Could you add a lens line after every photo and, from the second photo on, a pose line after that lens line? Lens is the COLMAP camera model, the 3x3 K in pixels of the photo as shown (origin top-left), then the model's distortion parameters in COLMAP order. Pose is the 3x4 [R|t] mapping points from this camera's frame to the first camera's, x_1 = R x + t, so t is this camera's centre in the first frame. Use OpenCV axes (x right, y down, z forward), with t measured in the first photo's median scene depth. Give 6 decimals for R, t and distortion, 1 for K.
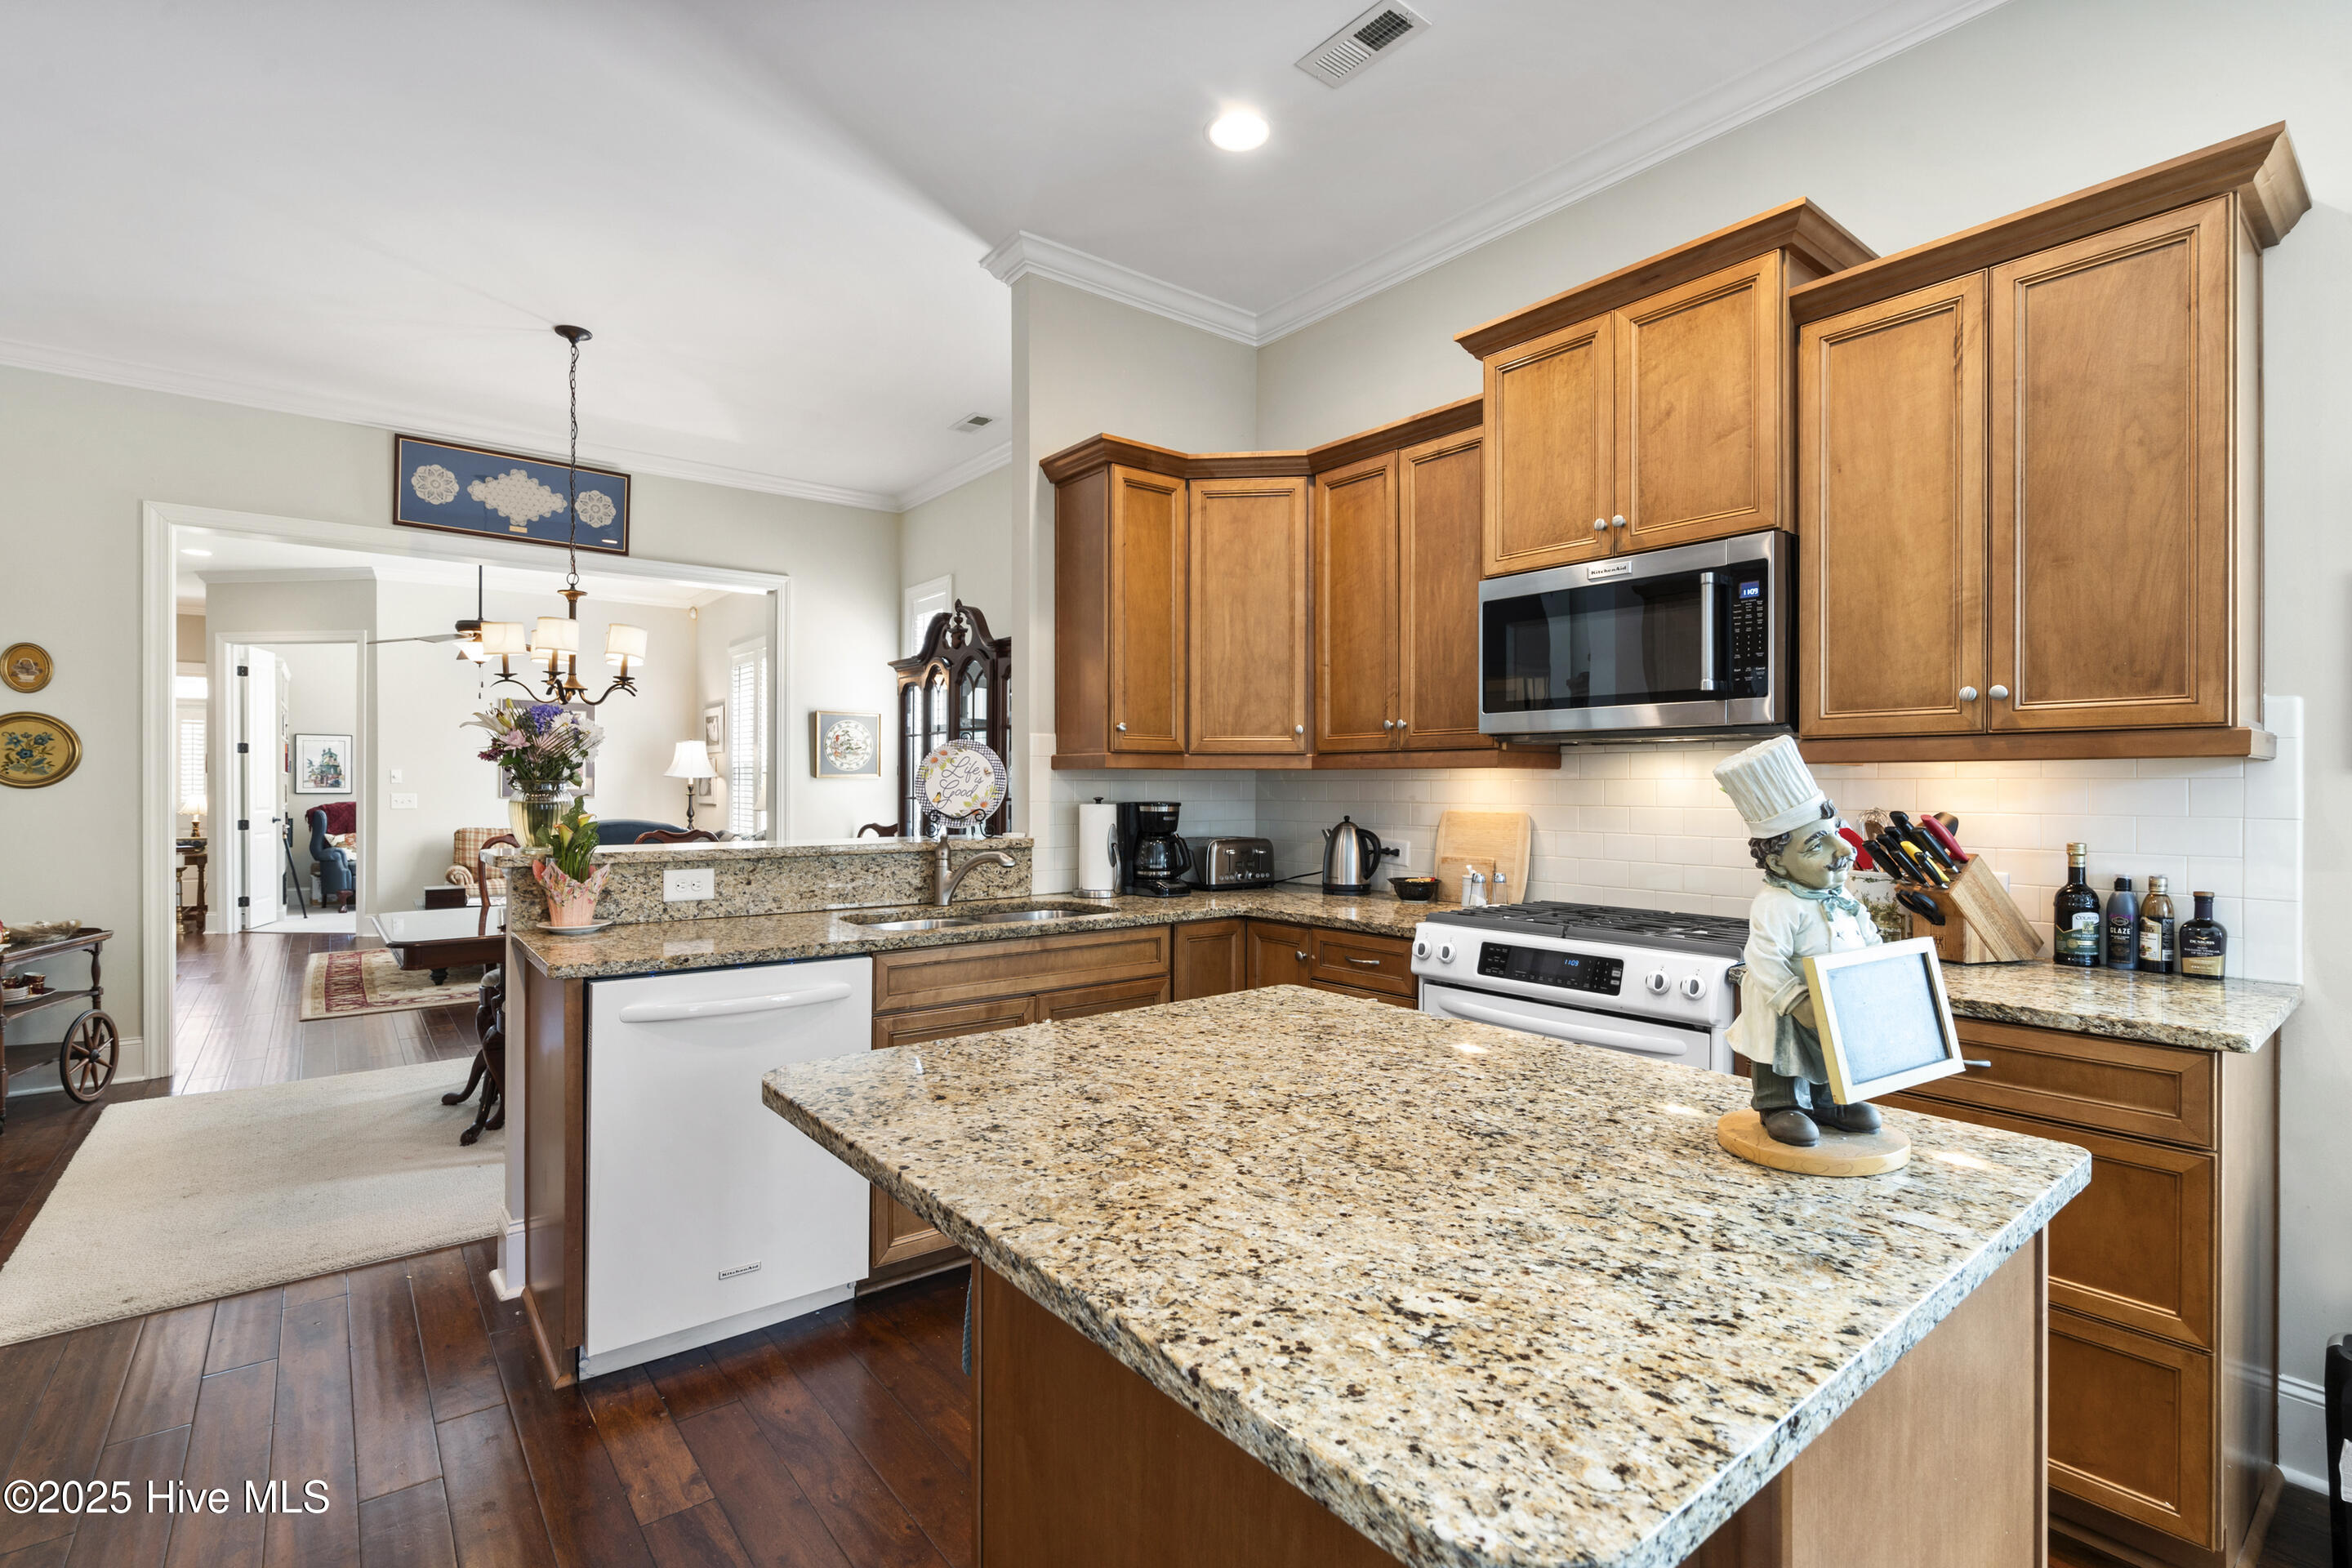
lens RADIAL K [[1071.7, 0, 1166.3], [0, 1071.7, 787.0], [0, 0, 1]] dist [0.000903, 0.000956]
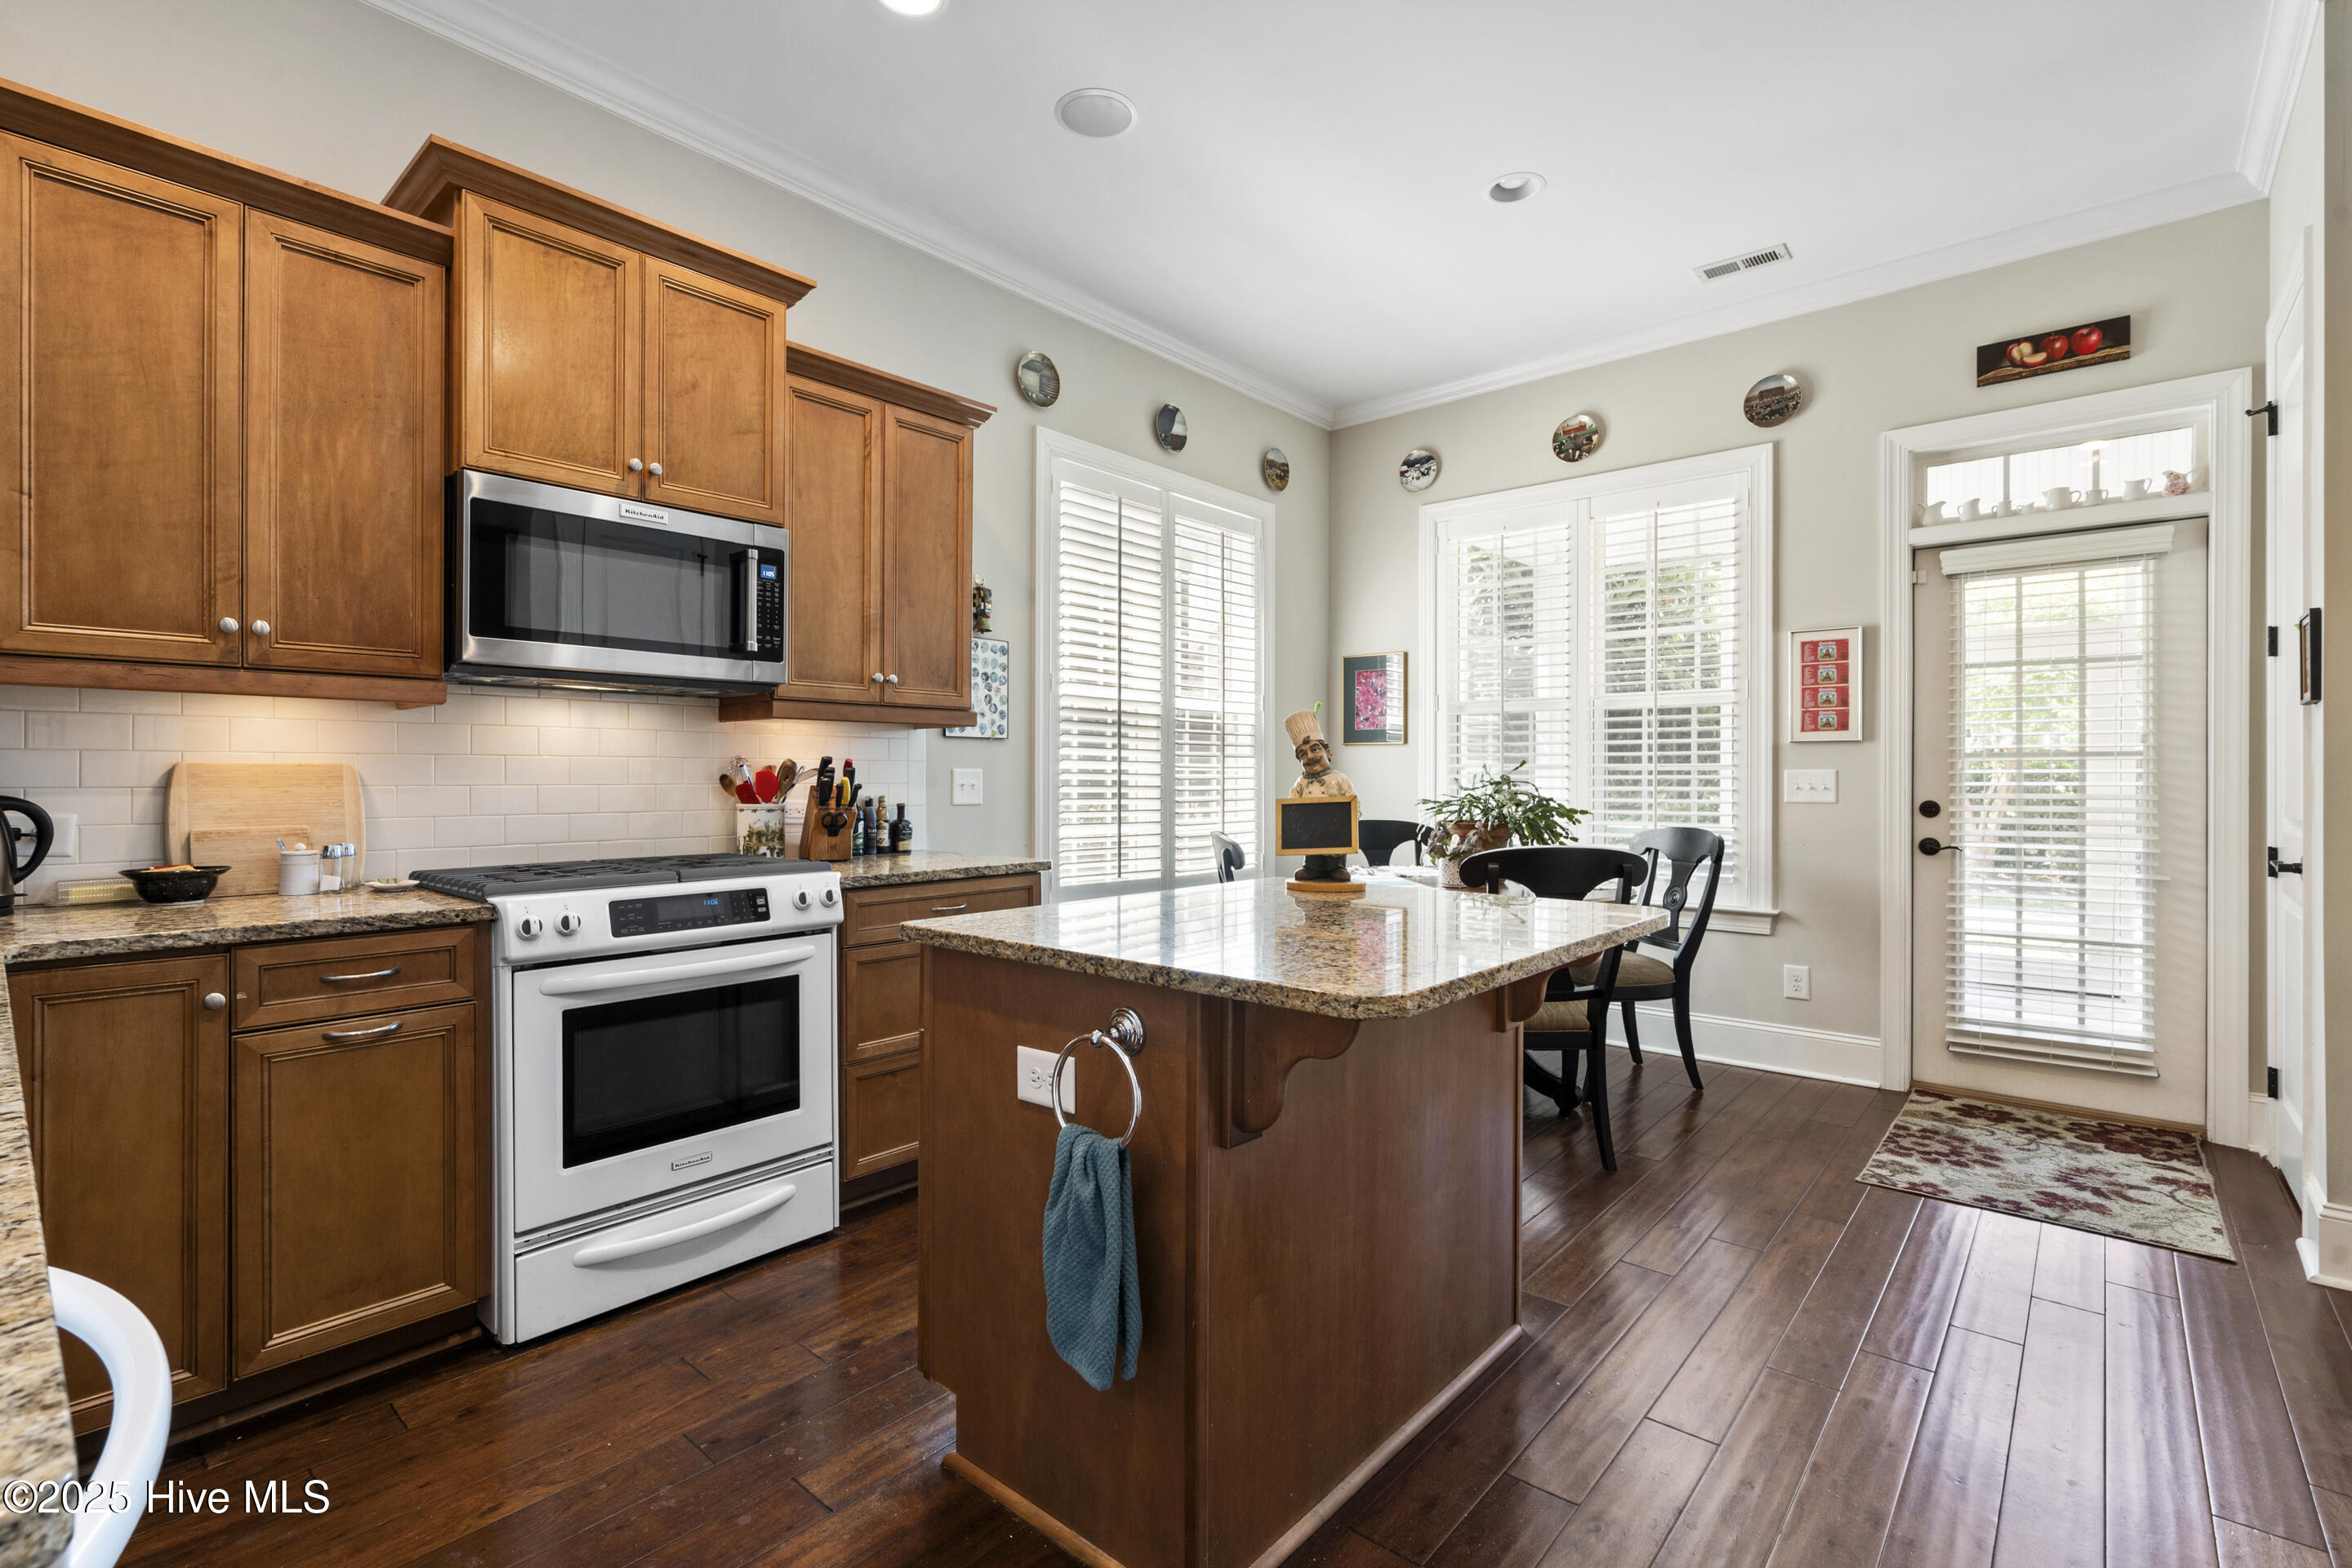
lens RADIAL K [[1071.7, 0, 1172.9], [0, 1071.7, 776.8], [0, 0, 1]] dist [0.000903, 0.000956]
pose [[-0.179716, -0.002469, 0.983715, -0.064569], [0.002691, 0.999992, 0.003002, 0.003930], [-0.983715, 0.003187, -0.179708, 0.068734]]
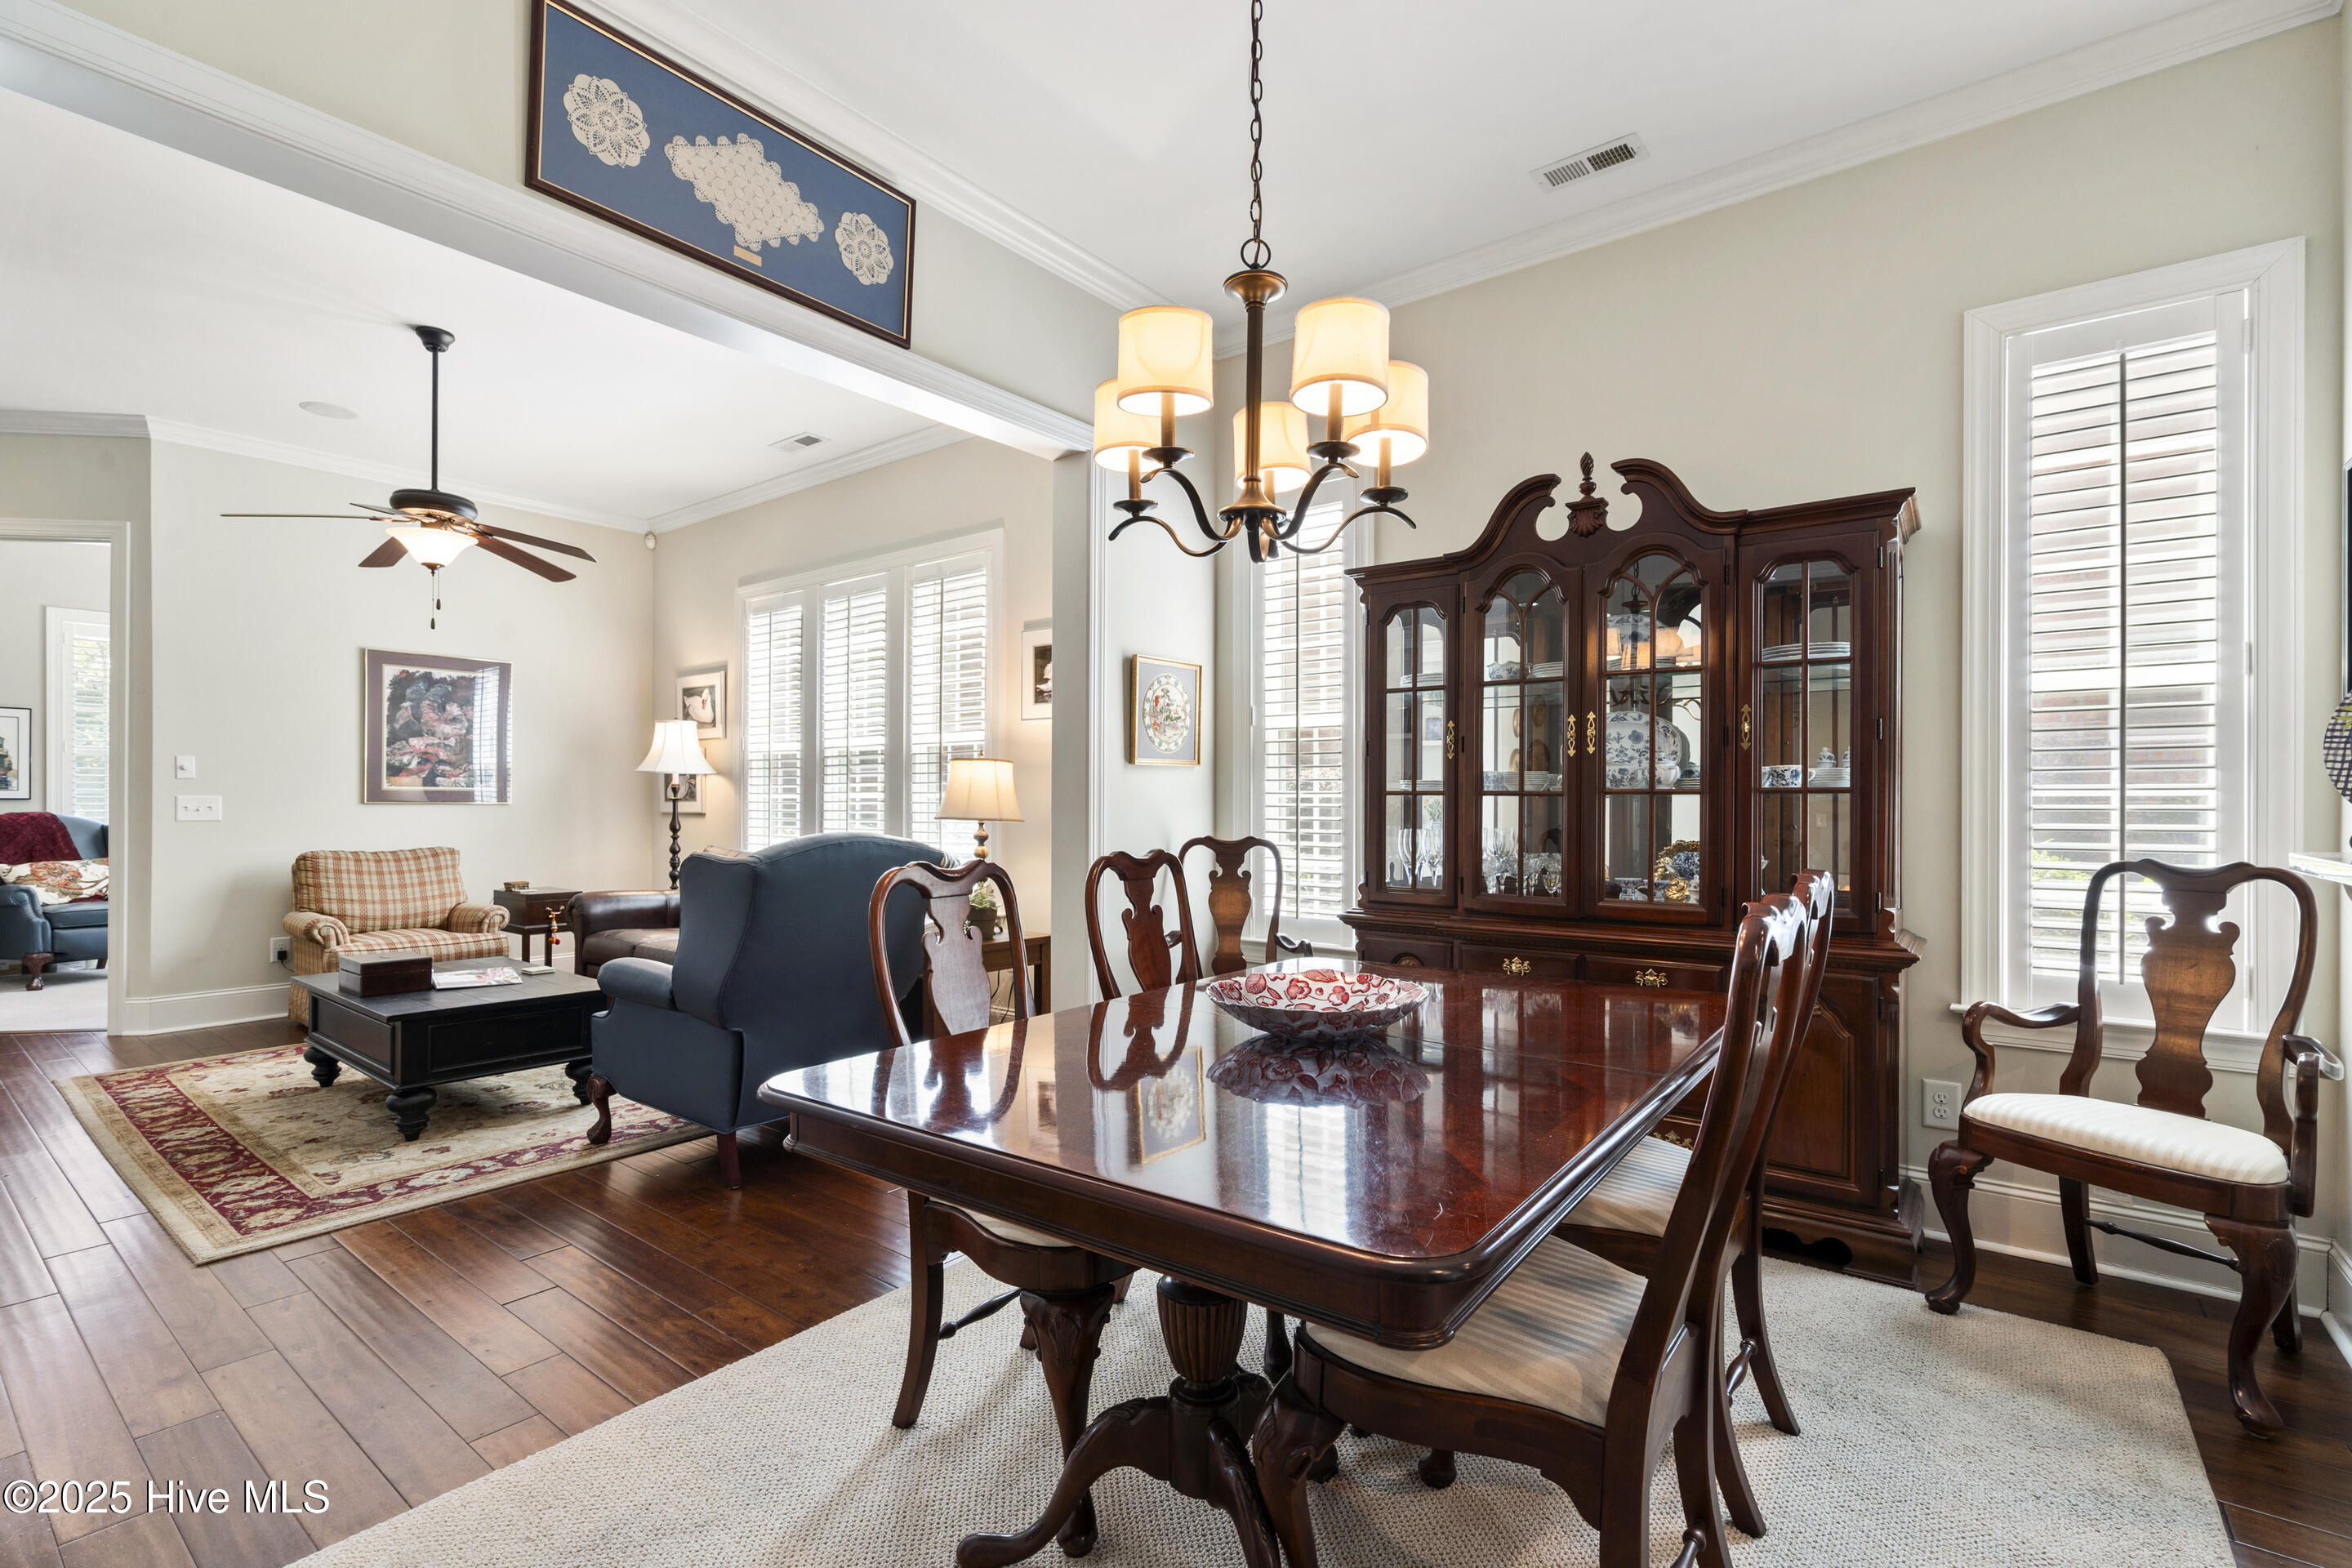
lens RADIAL K [[1071.7, 0, 1183.6], [0, 1071.7, 790.6], [0, 0, 1]] dist [0.000903, 0.000956]
pose [[0.971972, 0.002389, 0.235085, -0.879518], [-0.000100, 0.999952, -0.009746, 0.025556], [-0.235097, 0.009450, 0.971926, 0.782824]]
